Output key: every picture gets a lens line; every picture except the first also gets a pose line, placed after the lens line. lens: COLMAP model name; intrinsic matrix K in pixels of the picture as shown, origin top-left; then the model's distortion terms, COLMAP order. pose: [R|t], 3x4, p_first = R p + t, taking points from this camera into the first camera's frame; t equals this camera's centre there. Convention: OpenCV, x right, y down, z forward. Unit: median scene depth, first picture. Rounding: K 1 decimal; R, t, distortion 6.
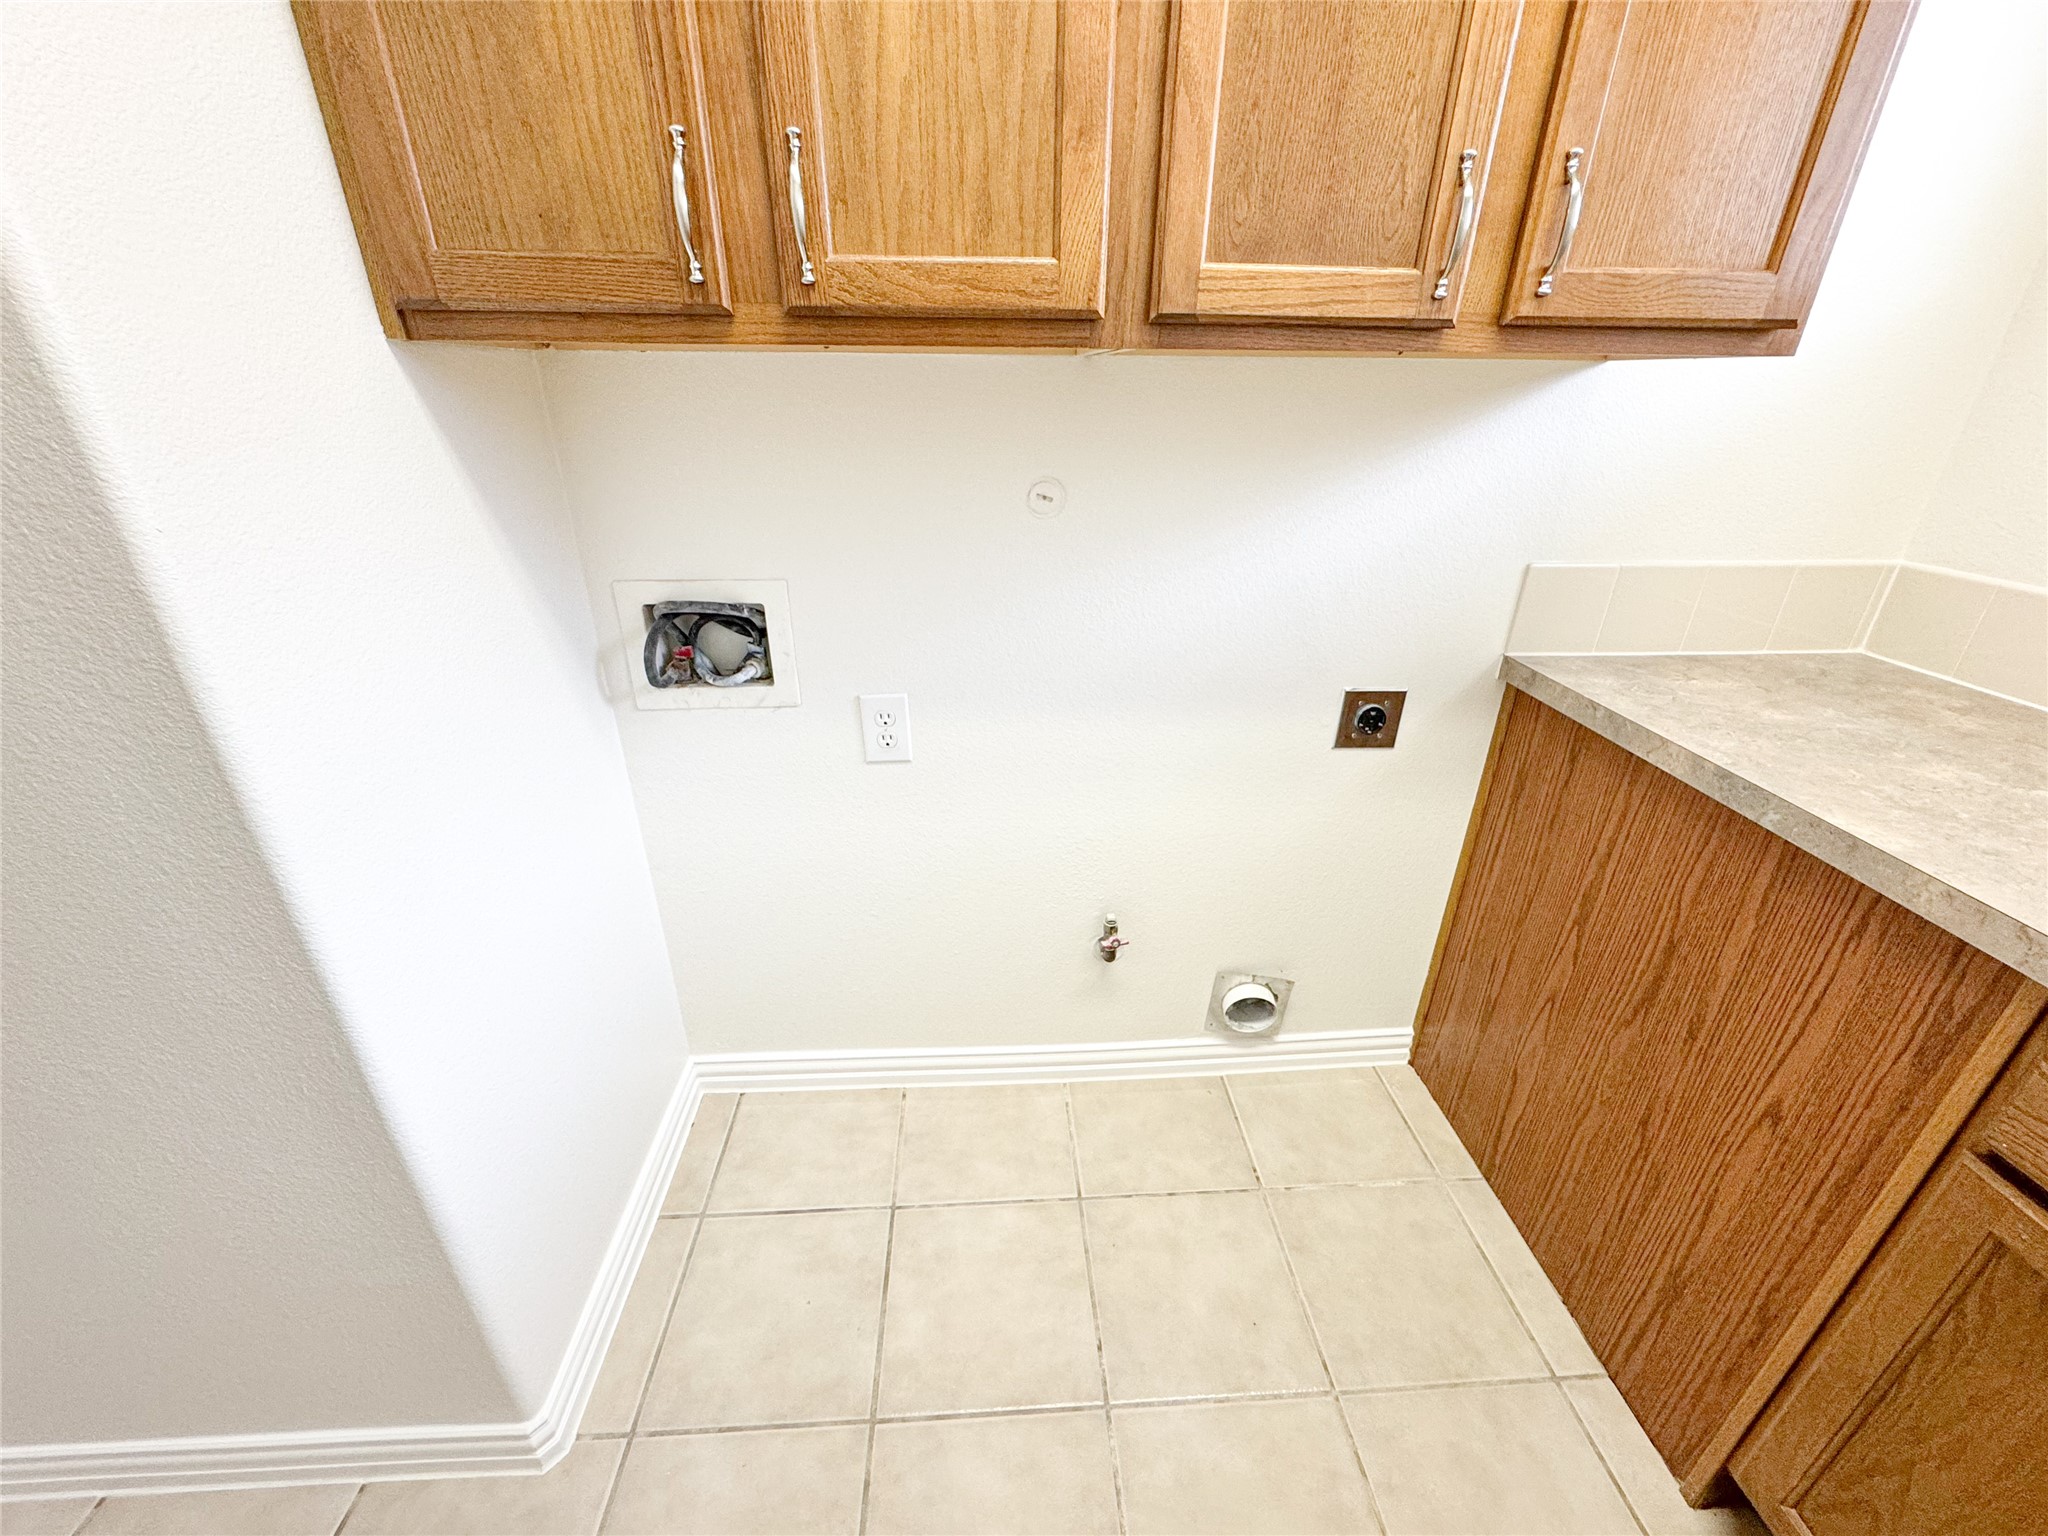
lens RADIAL K [[820.9, 0, 1024.0], [0, 820.9, 768.0], [0, 0, 1]] dist [-0.002804, -0.000392]
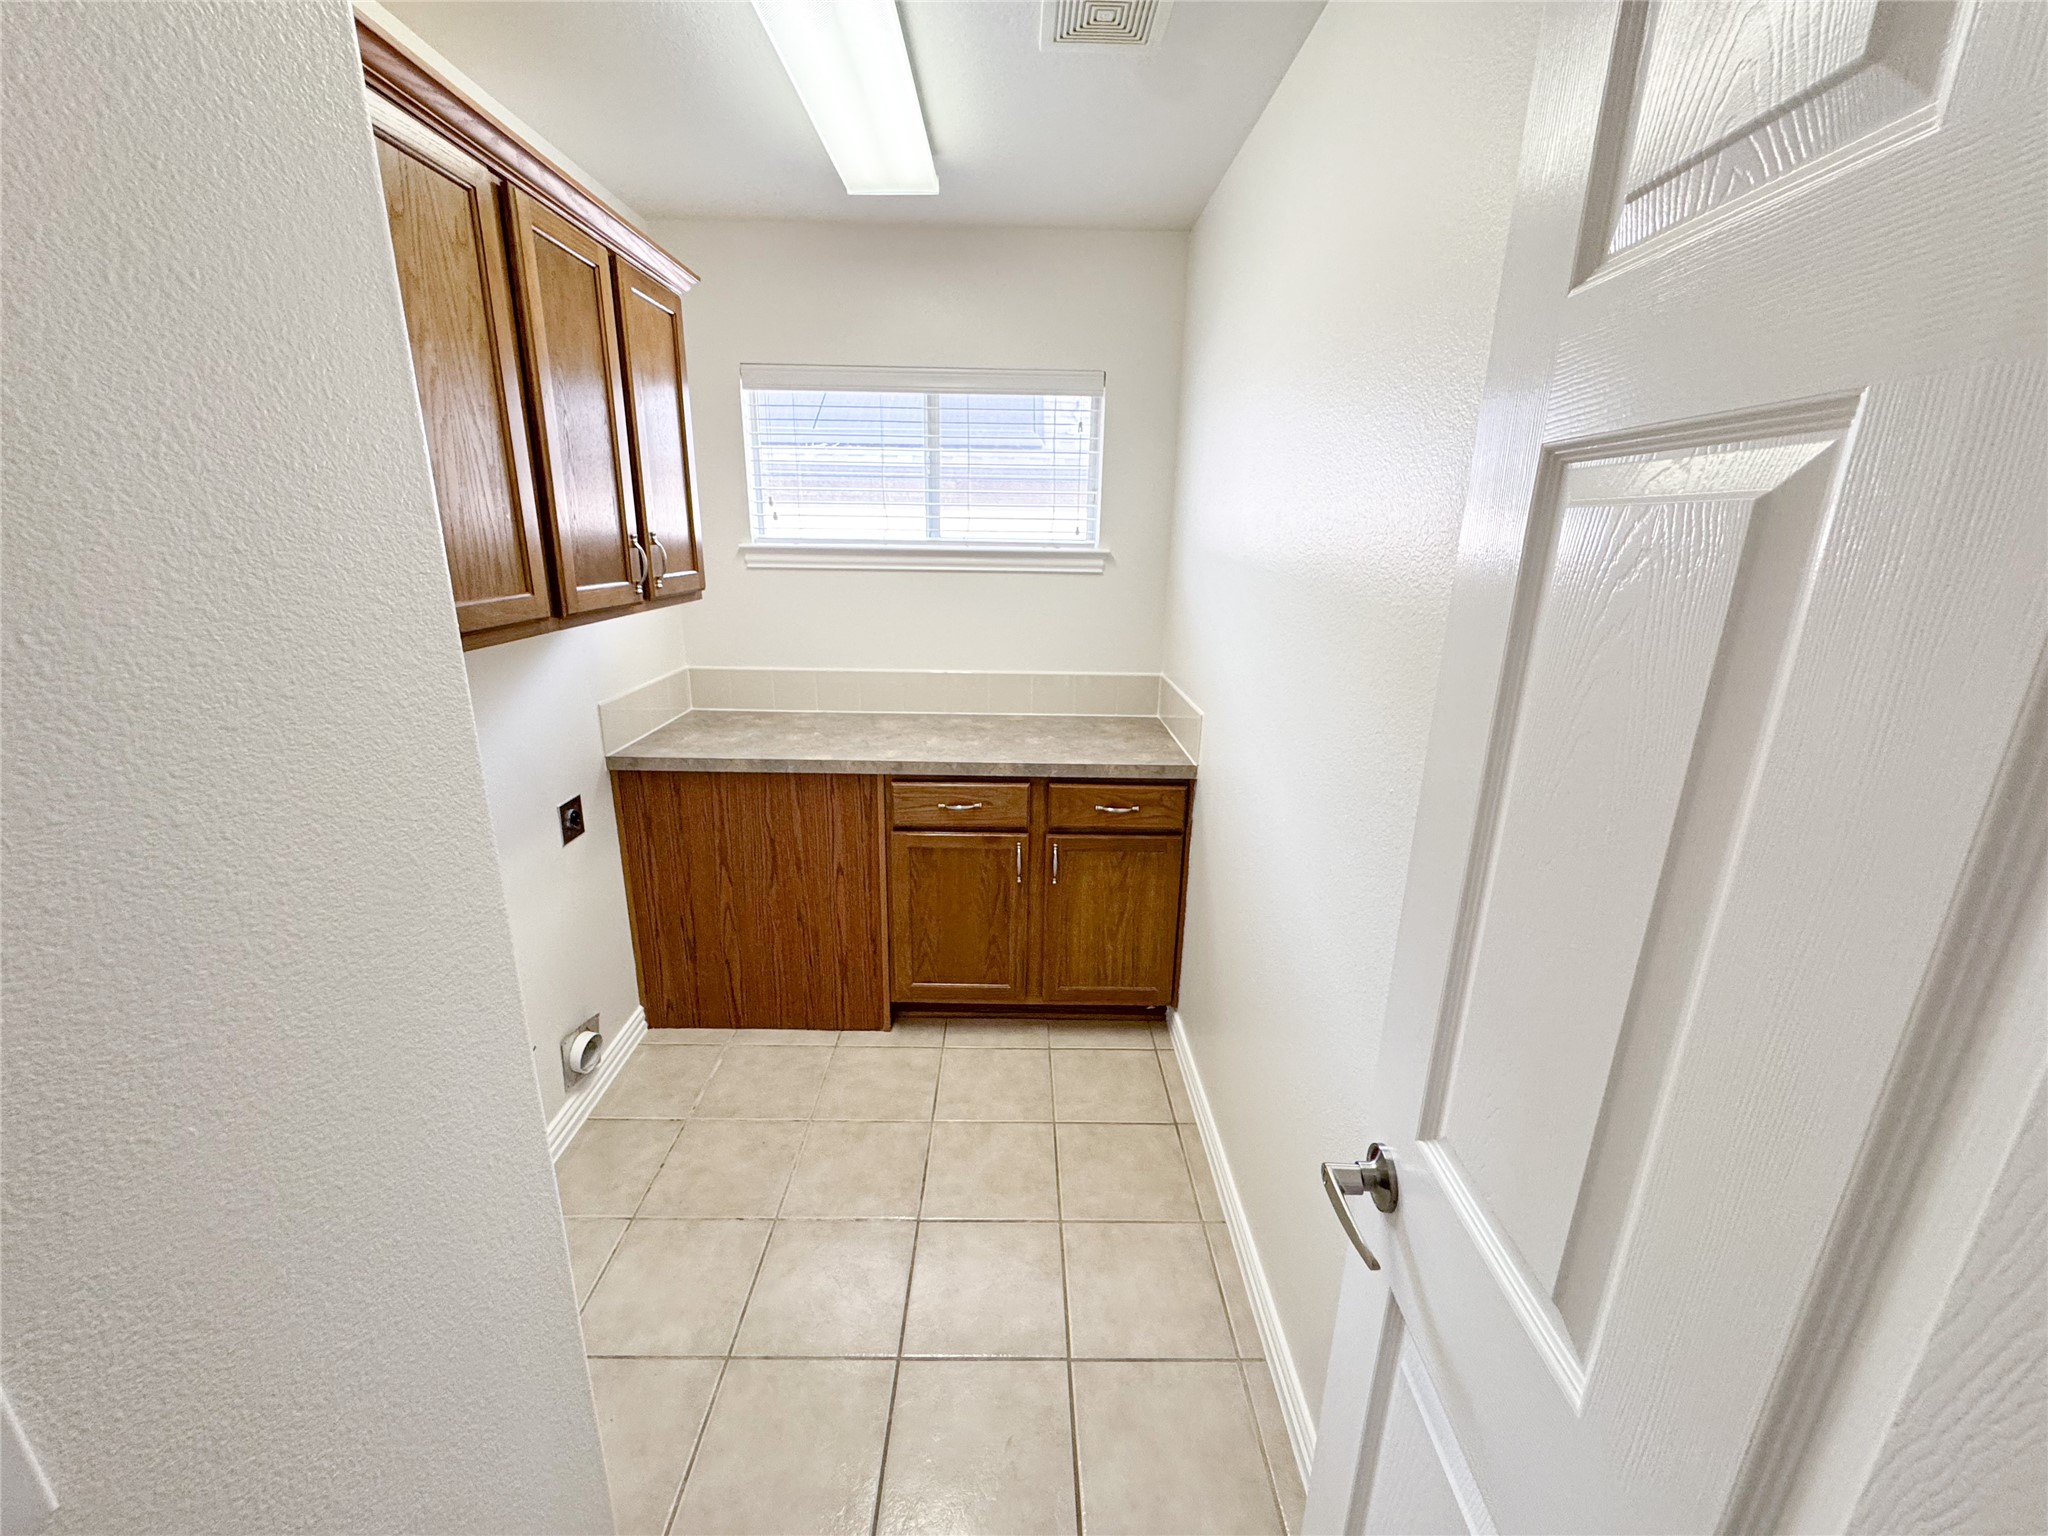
lens RADIAL K [[820.9, 0, 1024.0], [0, 820.9, 768.0], [0, 0, 1]] dist [-0.002804, -0.000392]
pose [[0.050546, -0.284072, 0.957470, -1.232082], [0.411483, 0.879467, 0.239207, -0.206759], [-0.910015, 0.381892, 0.161345, -0.062726]]
